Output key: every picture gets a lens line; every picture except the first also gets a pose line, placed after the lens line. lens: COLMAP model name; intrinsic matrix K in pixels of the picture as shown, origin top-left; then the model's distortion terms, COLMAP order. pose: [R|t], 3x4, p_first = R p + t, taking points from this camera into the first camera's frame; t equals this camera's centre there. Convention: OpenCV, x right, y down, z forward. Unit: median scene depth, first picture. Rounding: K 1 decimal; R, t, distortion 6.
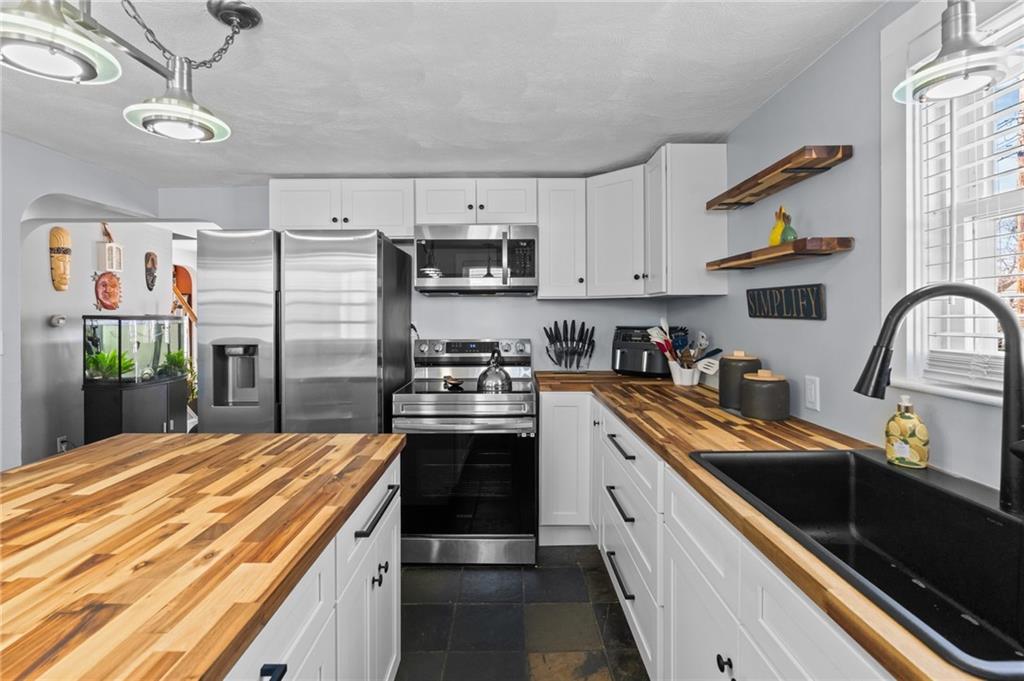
lens RADIAL K [[467.9, 0, 501.8], [0, 467.9, 313.4], [0, 0, 1]] dist [-0.011938, 0.004489]
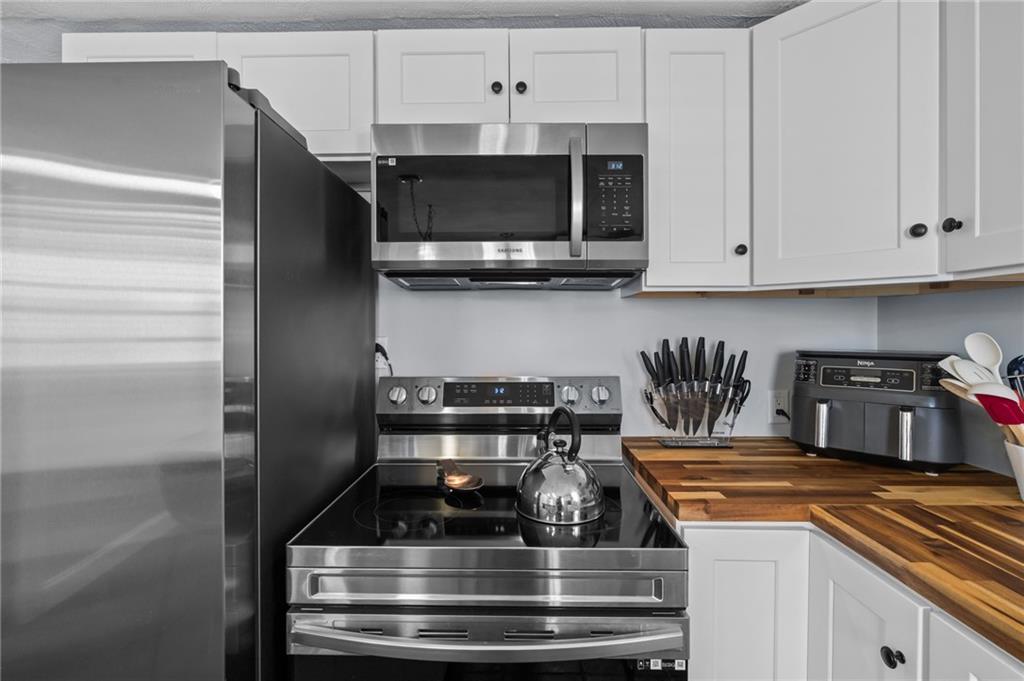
lens RADIAL K [[467.9, 0, 505.0], [0, 467.9, 332.7], [0, 0, 1]] dist [-0.011938, 0.004489]
pose [[0.999922, 0.002712, -0.012154, -0.070880], [-0.002583, 0.999940, 0.010643, 0.006875], [0.012183, -0.010611, 0.999869, 0.731094]]
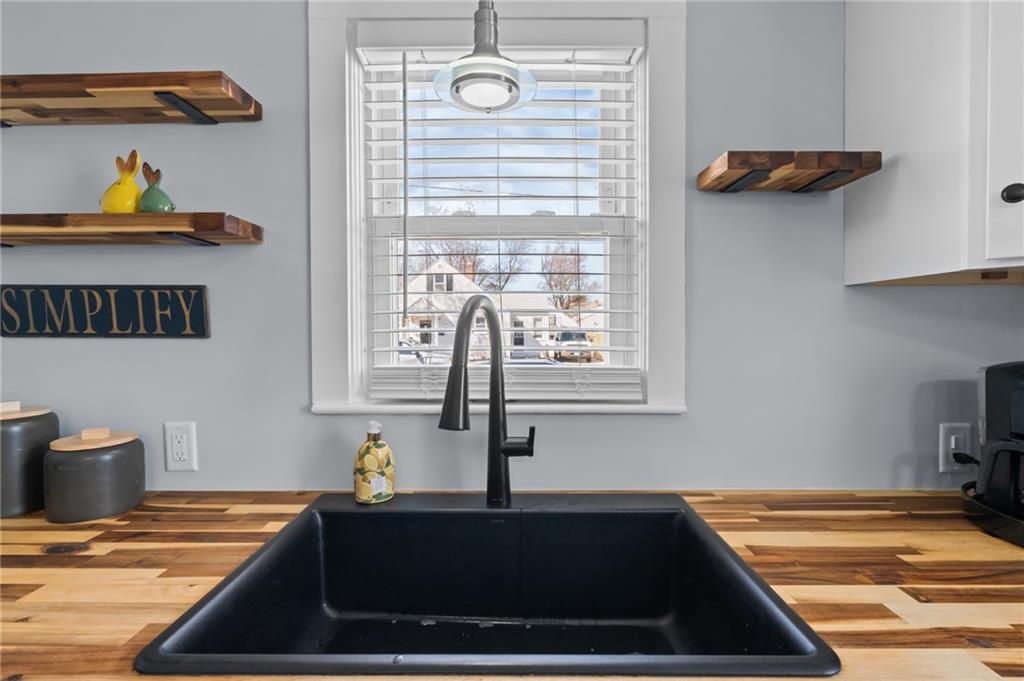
lens RADIAL K [[467.9, 0, 510.4], [0, 467.9, 336.9], [0, 0, 1]] dist [-0.011938, 0.004489]
pose [[-0.001616, -0.017830, 0.999840, -0.003859], [0.005383, 0.999826, 0.017839, 0.001812], [-0.999984, 0.005411, -0.001520, 0.399198]]
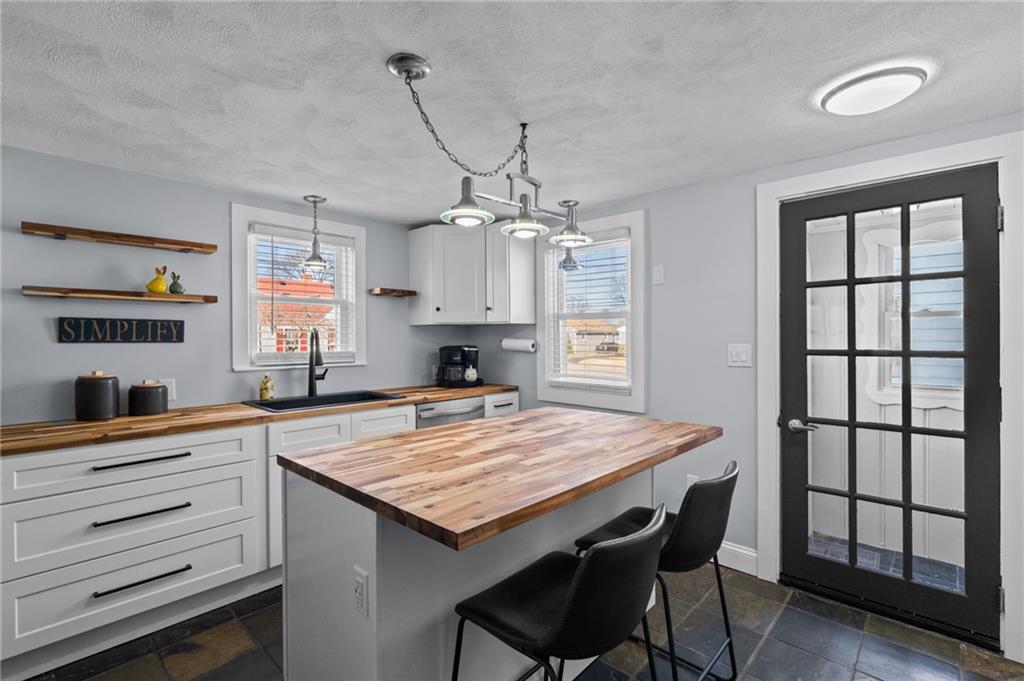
lens RADIAL K [[467.9, 0, 516.2], [0, 467.9, 338.1], [0, 0, 1]] dist [-0.011938, 0.004489]
pose [[-0.733120, 0.006205, 0.680071, -0.946353], [0.009036, 0.999959, 0.000616, 0.006062], [-0.680039, 0.006597, -0.733146, 1.024918]]
